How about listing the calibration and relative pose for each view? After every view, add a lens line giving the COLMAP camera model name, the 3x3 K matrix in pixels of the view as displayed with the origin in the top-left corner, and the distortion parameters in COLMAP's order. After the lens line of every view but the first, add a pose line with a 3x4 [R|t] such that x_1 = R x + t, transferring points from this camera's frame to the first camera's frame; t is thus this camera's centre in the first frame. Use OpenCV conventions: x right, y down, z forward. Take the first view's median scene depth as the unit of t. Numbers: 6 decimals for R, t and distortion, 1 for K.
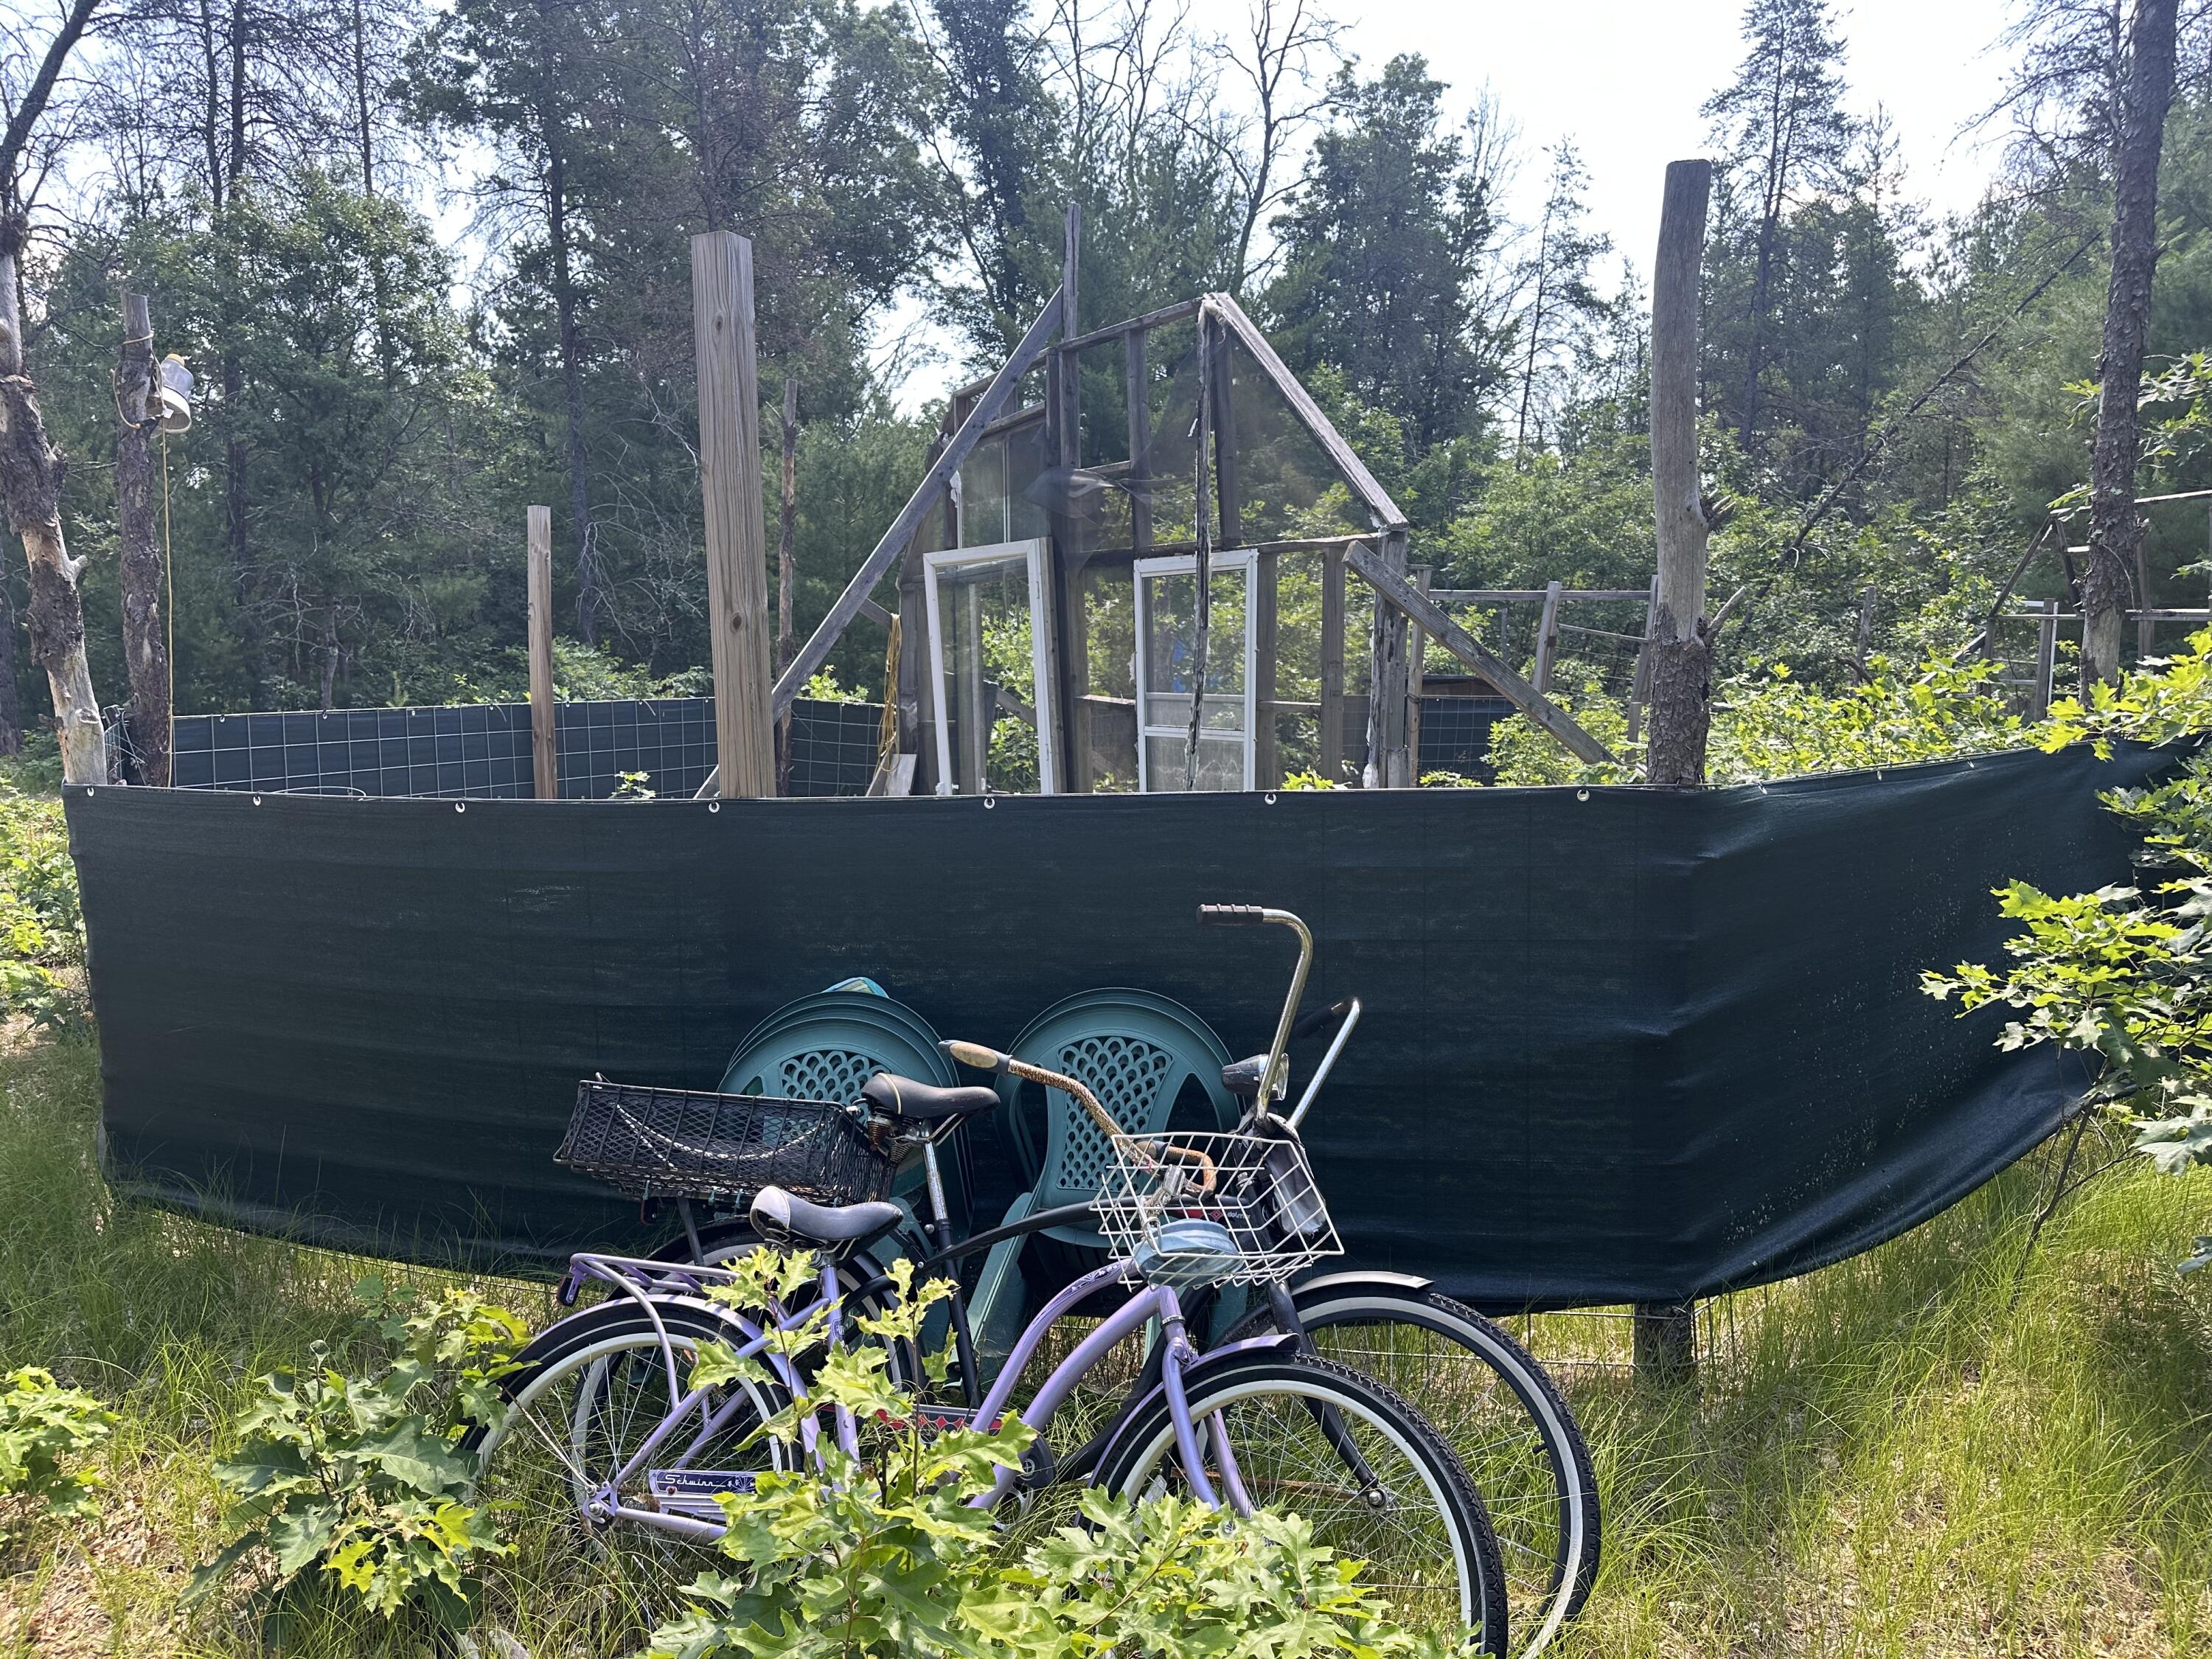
lens RADIAL K [[1589.7, 0, 1106.0], [0, 1589.7, 829.5], [0, 0, 1]] dist [-0.004748, -0.003399]
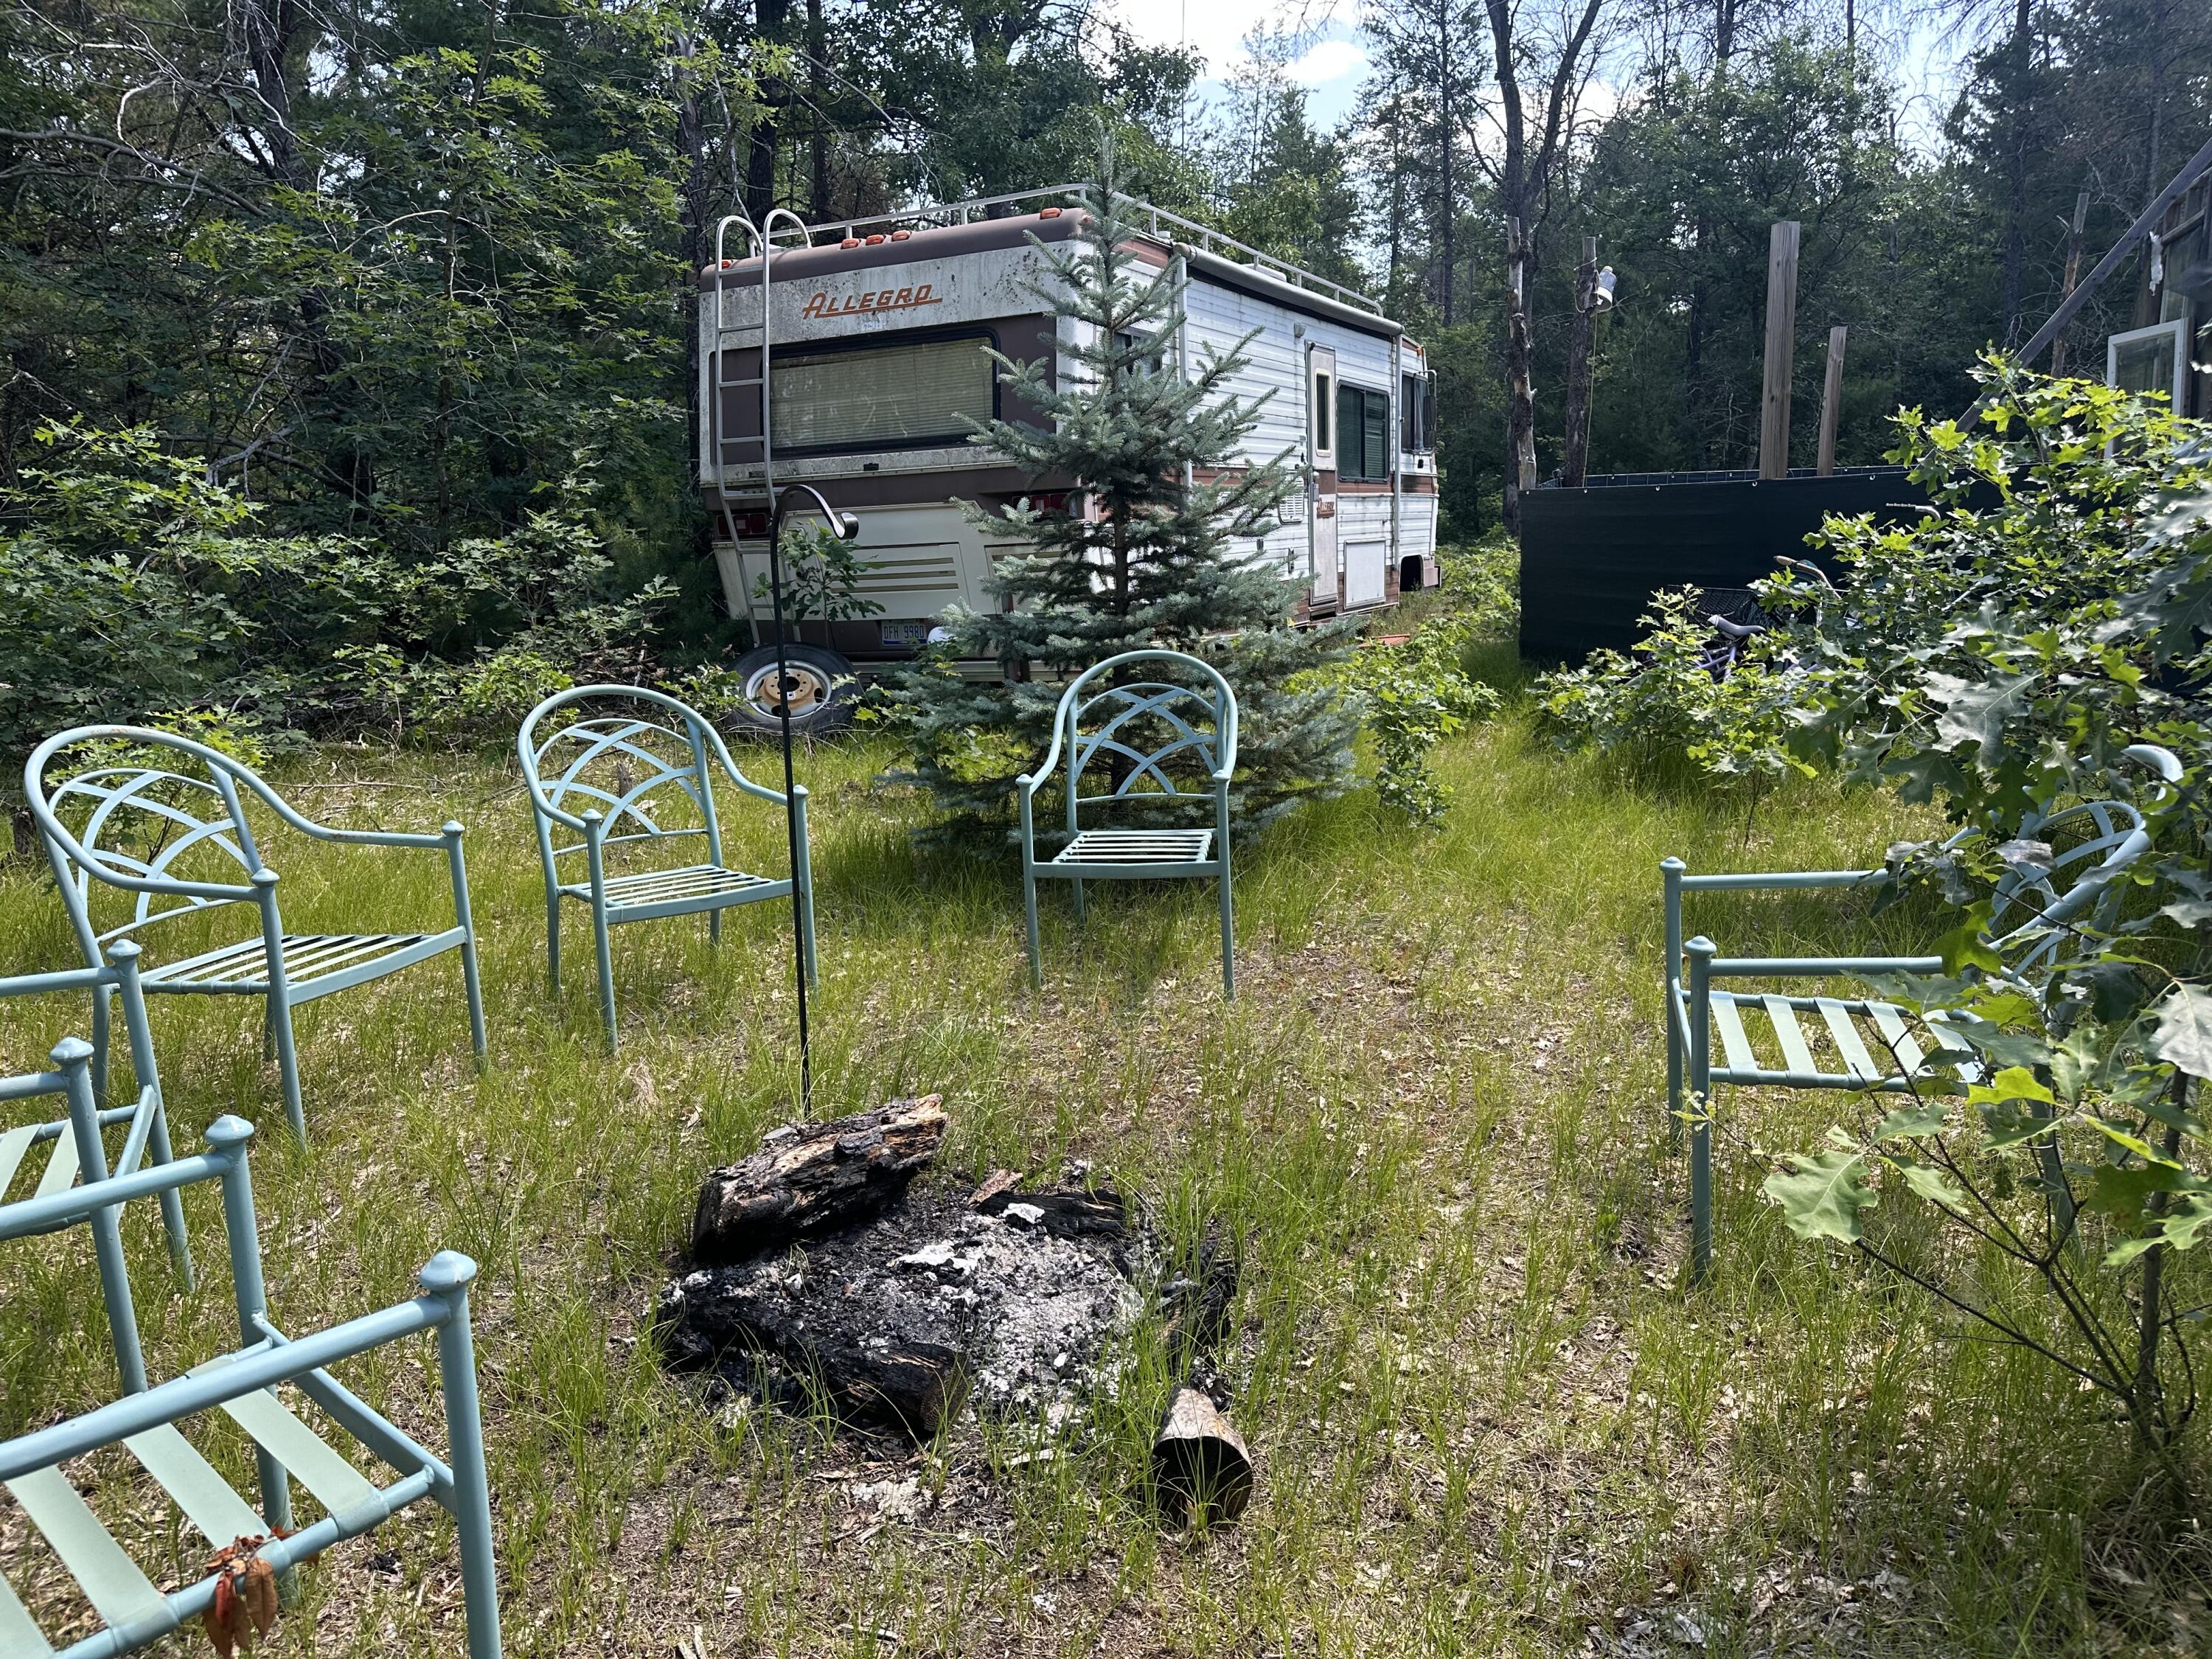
lens RADIAL K [[1587.4, 0, 1106.0], [0, 1587.4, 829.5], [0, 0, 1]] dist [0.153607, -0.227032]
pose [[0.651806, 0.133453, -0.746551, 0.542510], [-0.049018, 0.989751, 0.134130, 0.123091], [0.756800, -0.050833, 0.651667, -0.717500]]
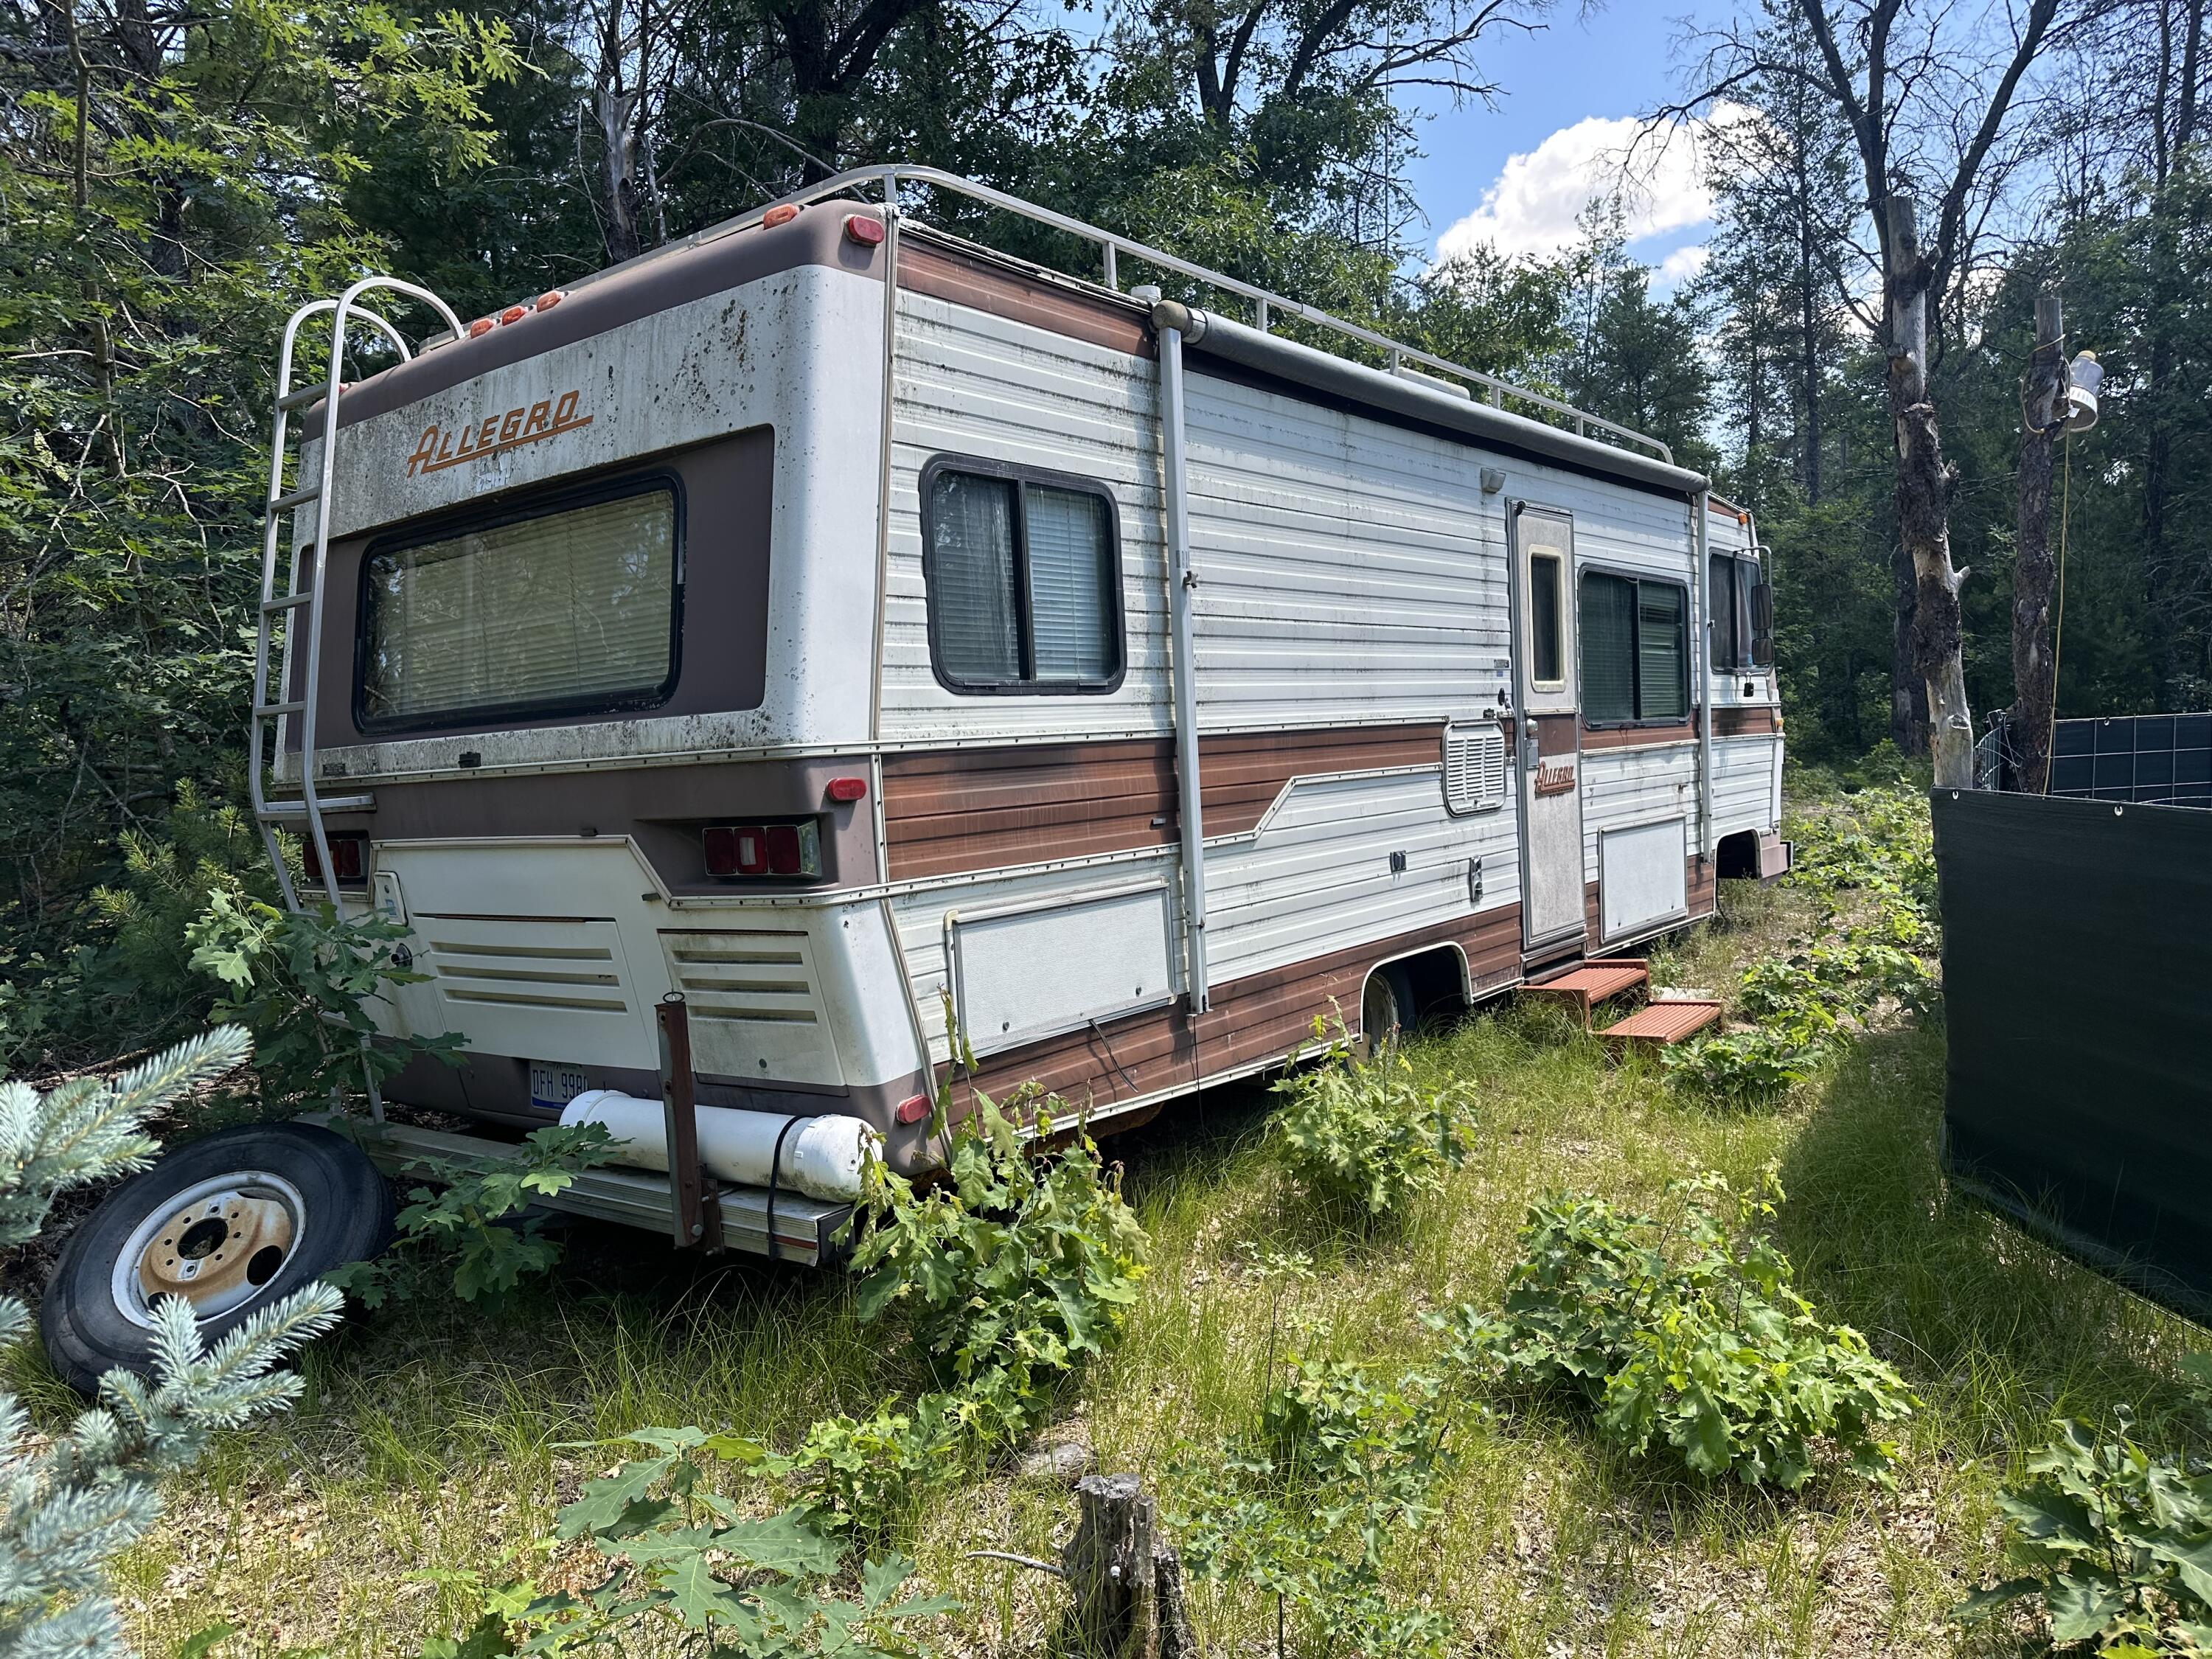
lens RADIAL K [[1555.8, 0, 1108.0], [0, 1555.8, 839.1], [0, 0, 1]] dist [0.024922, -0.023959]
pose [[0.465330, 0.056432, -0.883337, 0.004340], [-0.051023, 0.998016, 0.036880, -0.003015], [0.883665, 0.027909, 0.467286, 0.022250]]
